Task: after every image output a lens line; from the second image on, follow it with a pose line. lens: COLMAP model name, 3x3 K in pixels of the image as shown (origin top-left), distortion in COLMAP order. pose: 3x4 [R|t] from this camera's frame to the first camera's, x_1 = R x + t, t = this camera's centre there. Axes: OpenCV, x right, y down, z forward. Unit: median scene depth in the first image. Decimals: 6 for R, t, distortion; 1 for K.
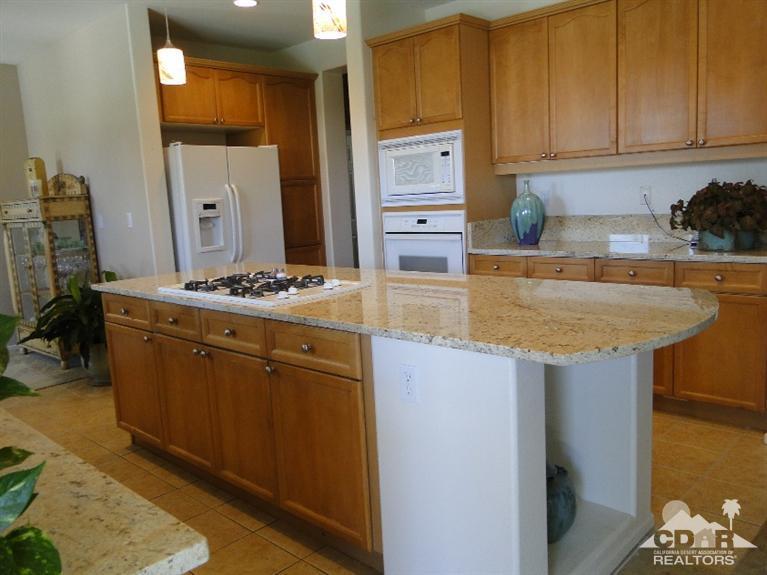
lens RADIAL K [[634.6, 0, 382.2], [0, 634.6, 286.5], [0, 0, 1]] dist [-0.002790, -0.005519]
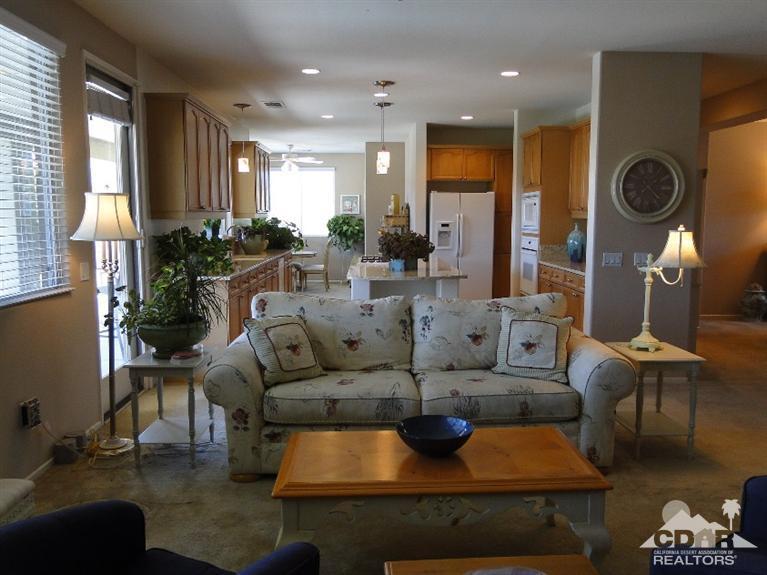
lens RADIAL K [[634.6, 0, 384.9], [0, 634.6, 287.0], [0, 0, 1]] dist [-0.002790, -0.005519]
pose [[0.716944, 0.138530, -0.683228, 0.905930], [-0.158104, 0.986831, 0.034181, 0.015504], [0.678965, 0.083515, 0.729405, -0.457470]]
